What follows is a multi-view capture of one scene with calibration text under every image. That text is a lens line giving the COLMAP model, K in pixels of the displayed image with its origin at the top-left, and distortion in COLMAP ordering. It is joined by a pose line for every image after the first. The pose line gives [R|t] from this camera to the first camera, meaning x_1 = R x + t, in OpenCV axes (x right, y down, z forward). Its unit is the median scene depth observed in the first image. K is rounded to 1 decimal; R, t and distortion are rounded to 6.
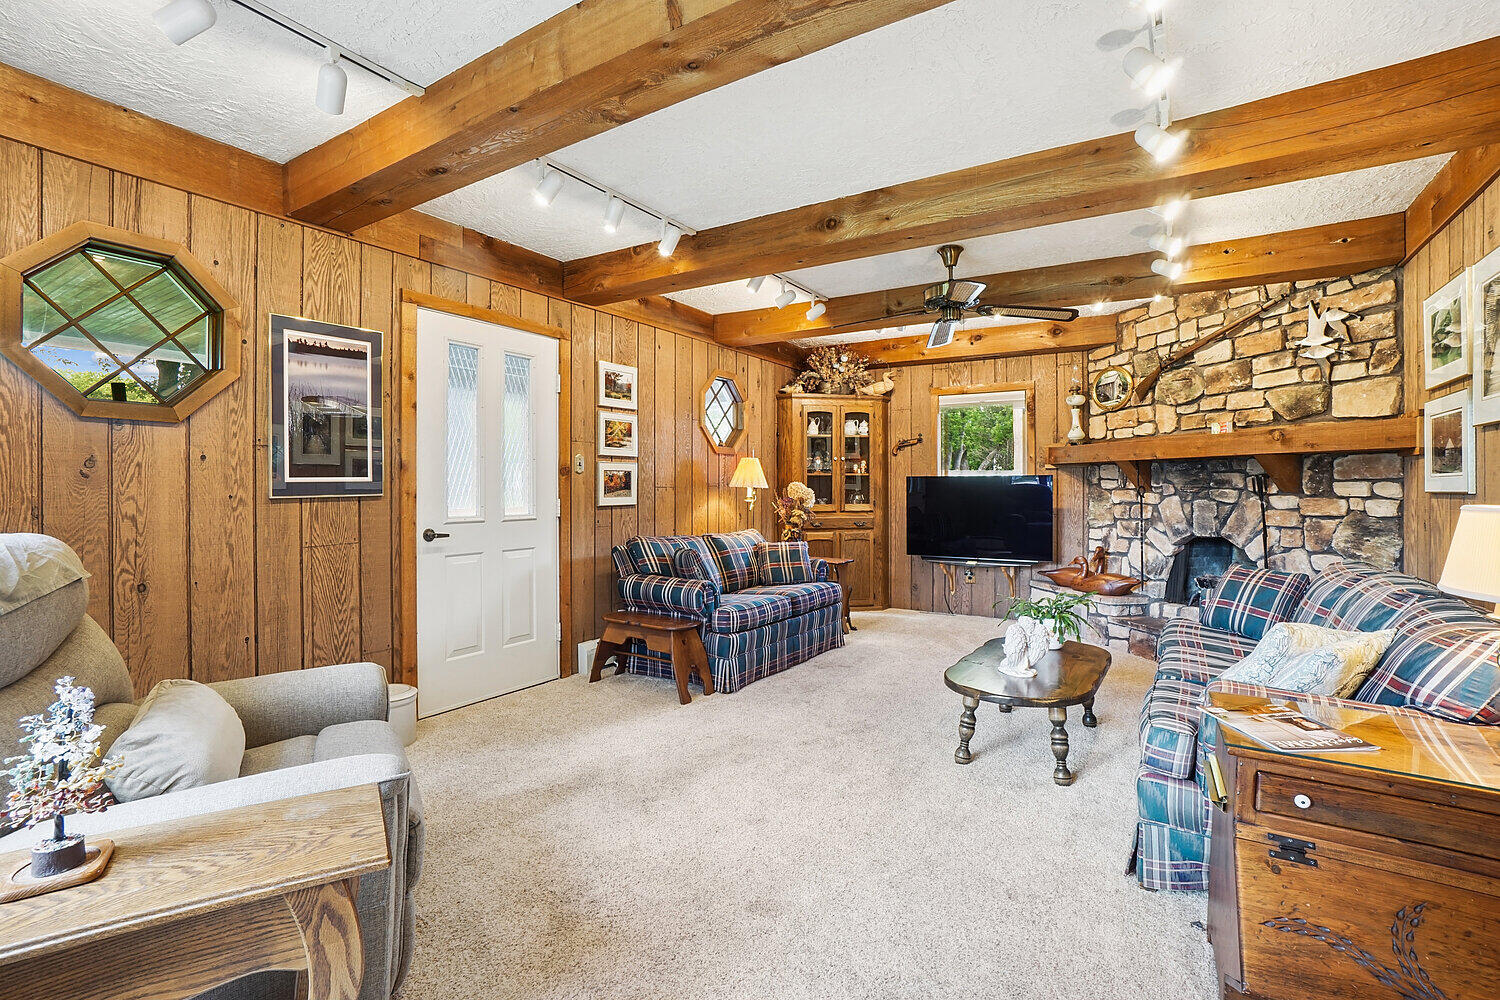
lens RADIAL K [[702.0, 0, 742.5], [0, 702.0, 478.7], [0, 0, 1]] dist [-0.042961, 0.011849]
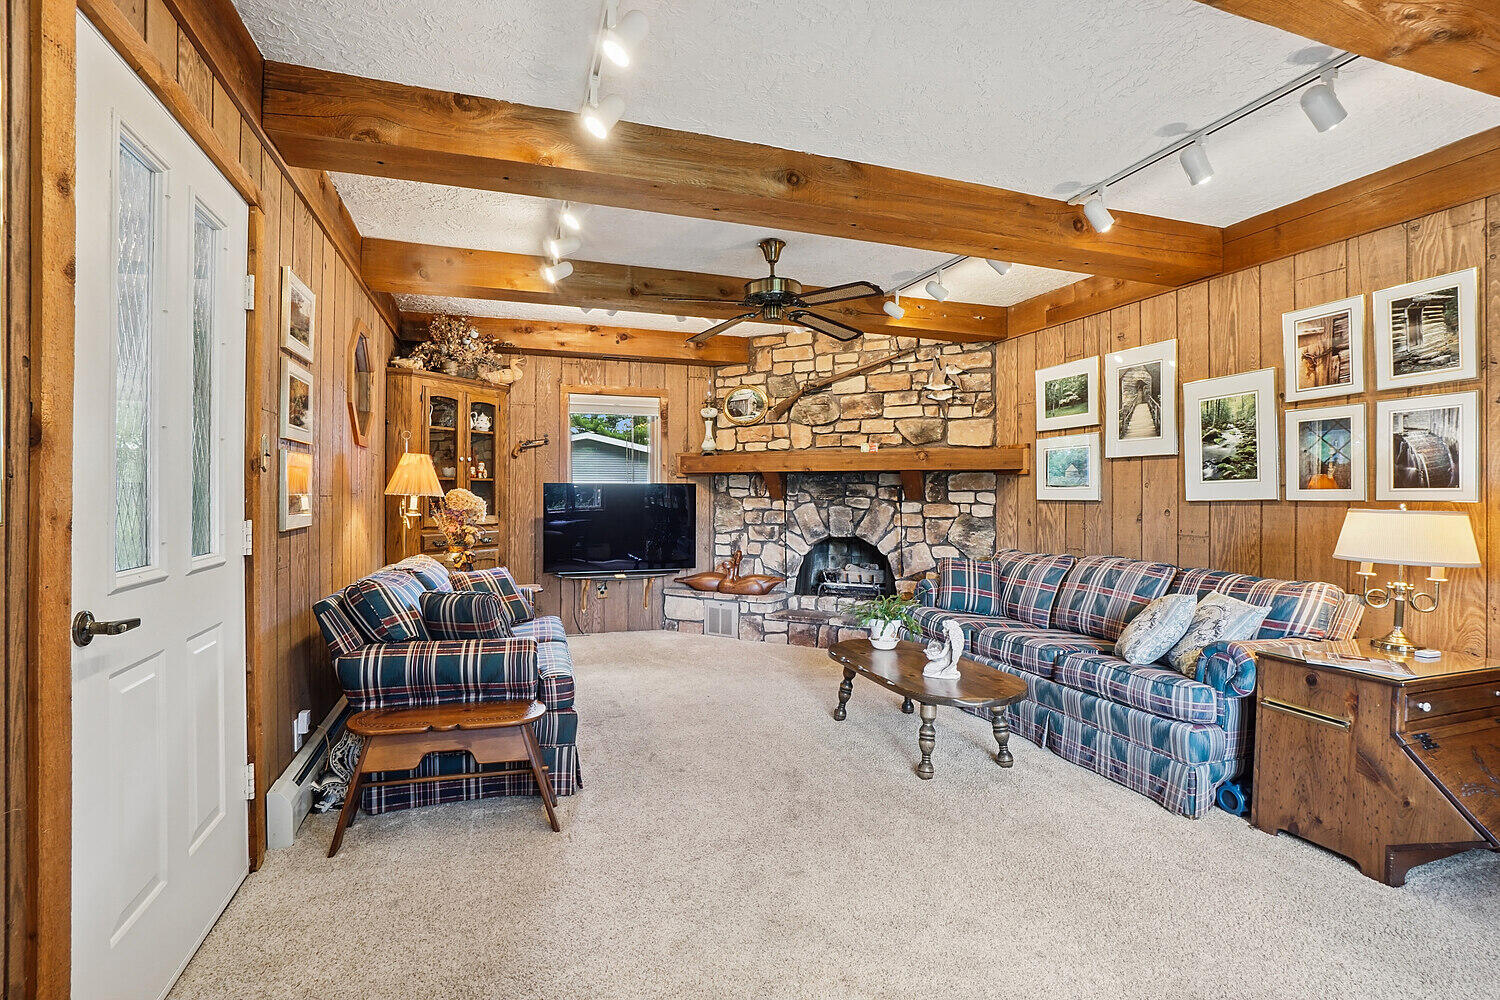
lens RADIAL K [[702.0, 0, 742.5], [0, 702.0, 478.7], [0, 0, 1]] dist [-0.042961, 0.011849]
pose [[0.626395, 0.018105, 0.779296, -0.406765], [-0.011156, 0.999836, -0.014262, 0.002081], [-0.779426, 0.000240, 0.626494, 0.385652]]
